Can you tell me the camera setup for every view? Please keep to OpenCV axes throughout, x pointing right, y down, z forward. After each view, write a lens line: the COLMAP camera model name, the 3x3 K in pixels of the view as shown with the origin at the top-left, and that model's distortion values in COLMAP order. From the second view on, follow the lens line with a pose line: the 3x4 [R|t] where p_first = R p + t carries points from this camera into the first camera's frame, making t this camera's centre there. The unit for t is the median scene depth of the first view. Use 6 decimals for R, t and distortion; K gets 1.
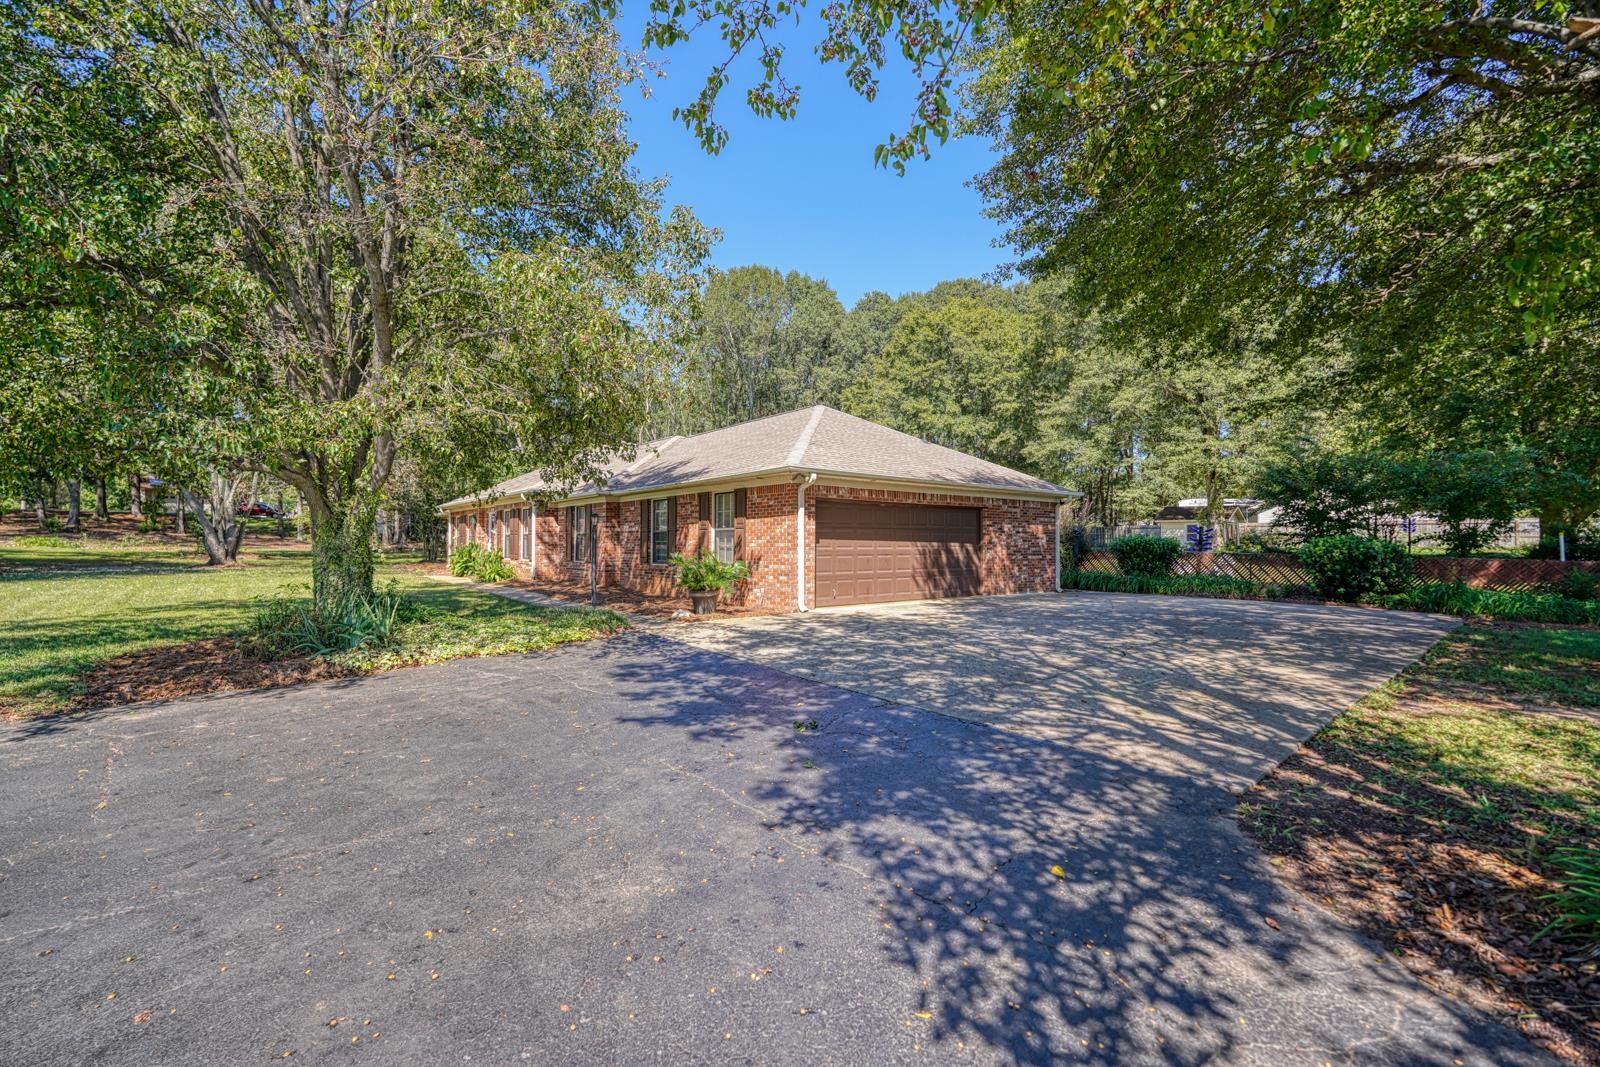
lens RADIAL K [[740.0, 0, 801.9], [0, 740.0, 530.9], [0, 0, 1]] dist [0.000069, 0.000039]
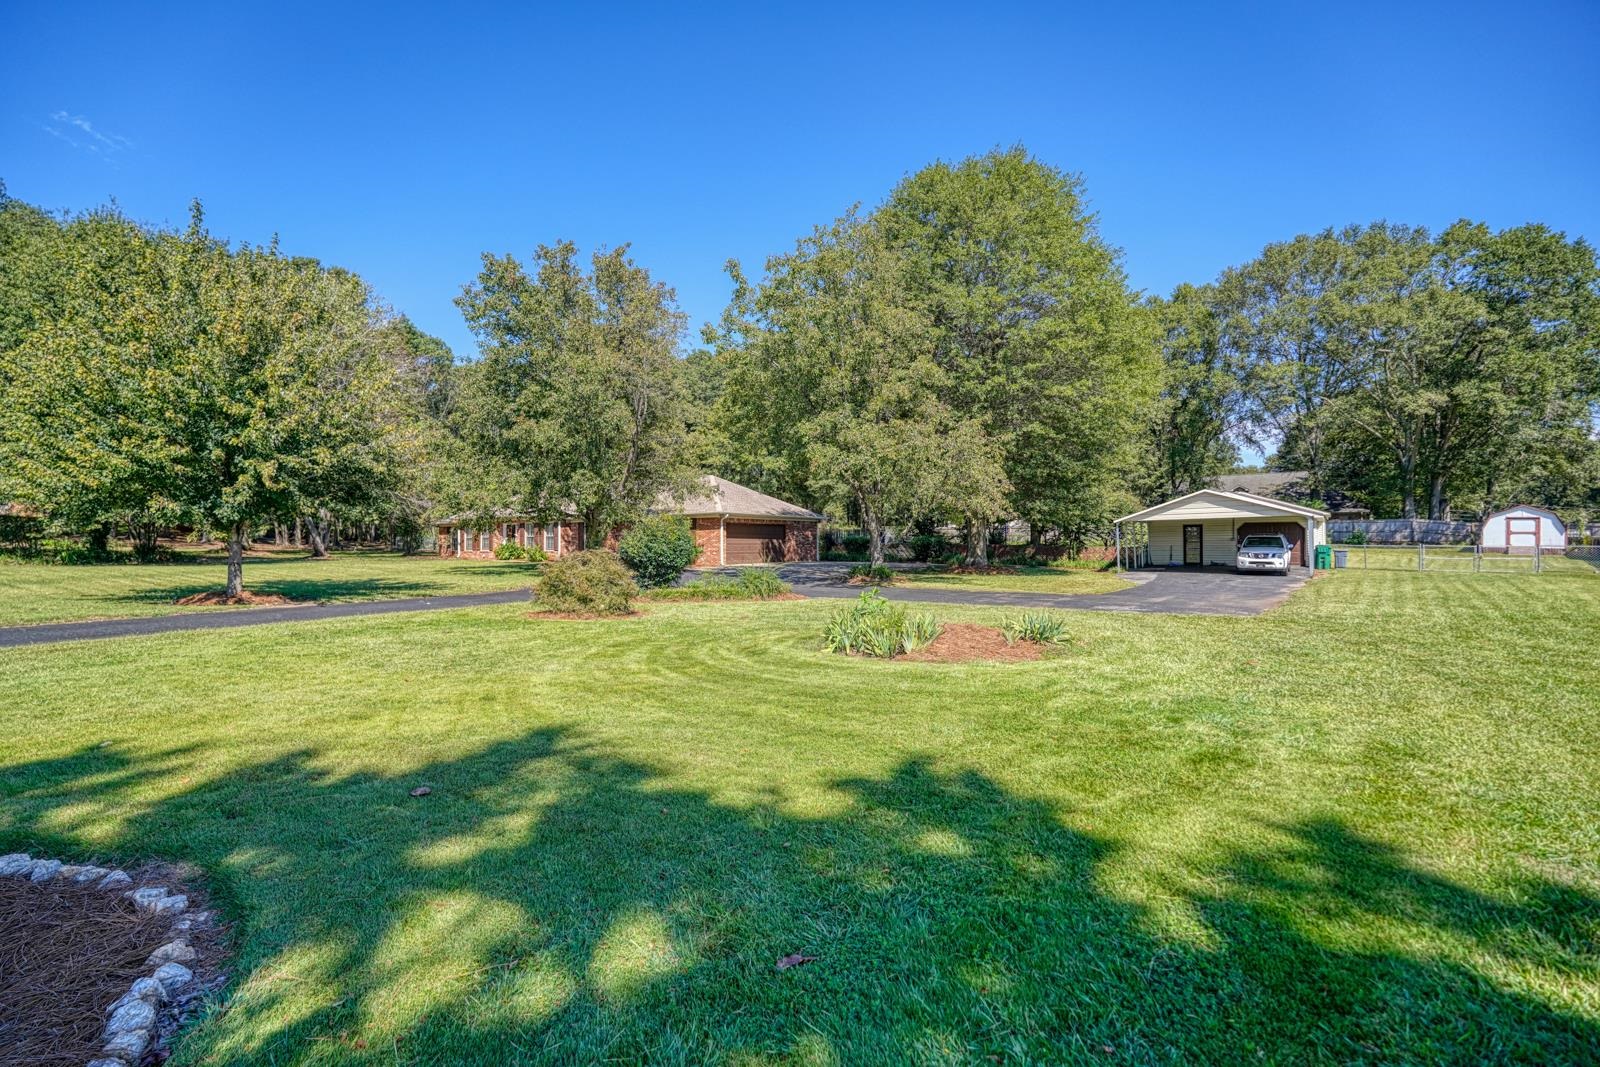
lens RADIAL K [[740.0, 0, 800.1], [0, 740.0, 530.5], [0, 0, 1]] dist [0.000069, 0.000039]
pose [[0.963292, -0.001373, 0.268453, -0.383735], [0.000867, 0.999998, 0.002004, -0.019059], [-0.268456, -0.001698, 0.963291, -1.430464]]
